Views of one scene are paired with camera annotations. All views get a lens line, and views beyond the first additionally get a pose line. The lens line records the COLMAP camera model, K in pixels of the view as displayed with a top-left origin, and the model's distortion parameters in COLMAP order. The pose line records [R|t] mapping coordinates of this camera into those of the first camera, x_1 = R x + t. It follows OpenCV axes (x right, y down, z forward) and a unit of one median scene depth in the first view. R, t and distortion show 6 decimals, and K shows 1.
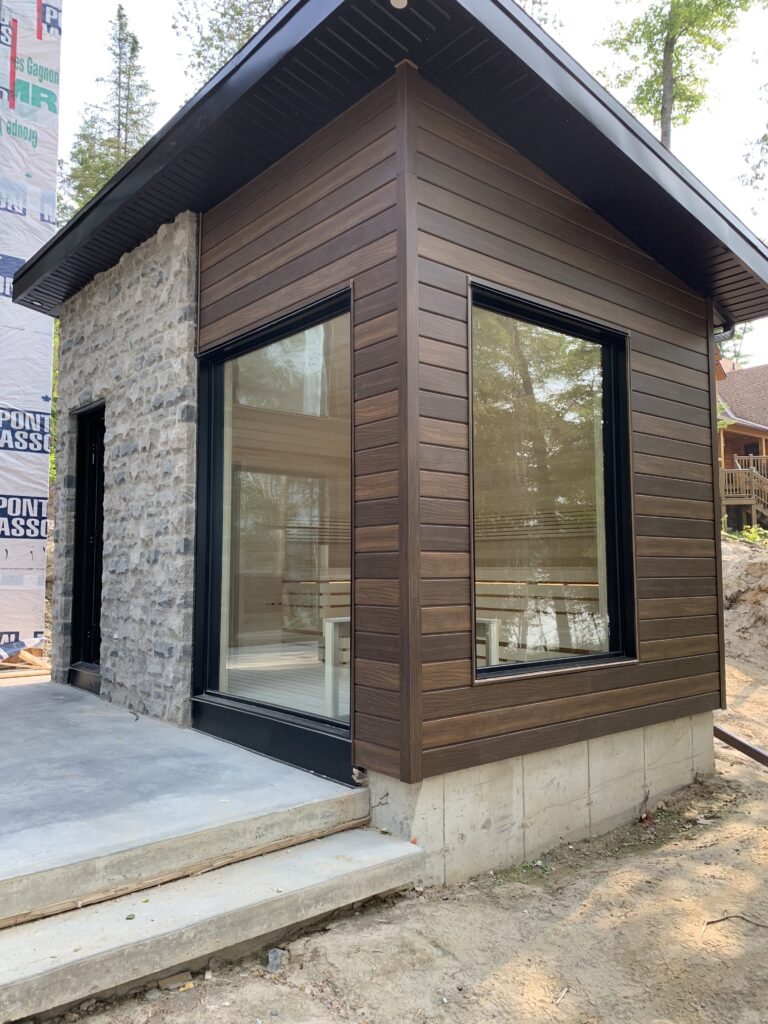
lens RADIAL K [[780.8, 0, 384.0], [0, 780.8, 512.0], [0, 0, 1]] dist [0.073595, -0.088276]
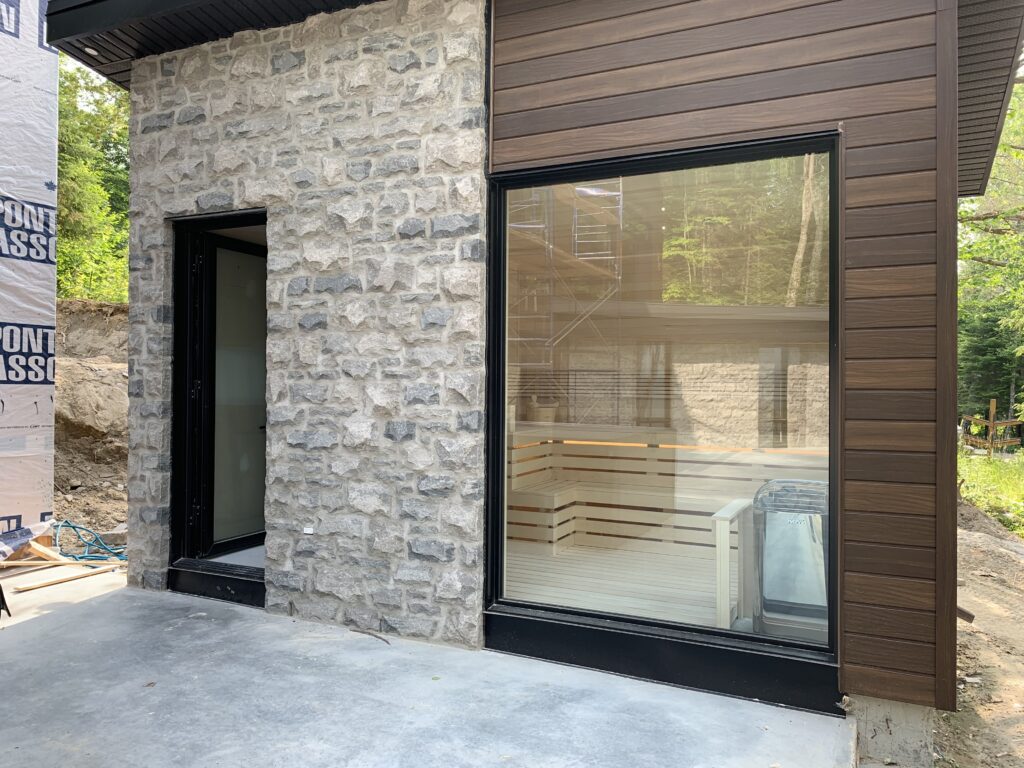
lens RADIAL K [[780.8, 0, 512.0], [0, 780.8, 384.0], [0, 0, 1]] dist [0.073595, -0.088276]
pose [[0.912867, 0.011791, 0.408087, -0.452679], [-0.040224, 0.997317, 0.061163, -0.035731], [-0.406271, -0.072248, 0.910892, 0.230182]]
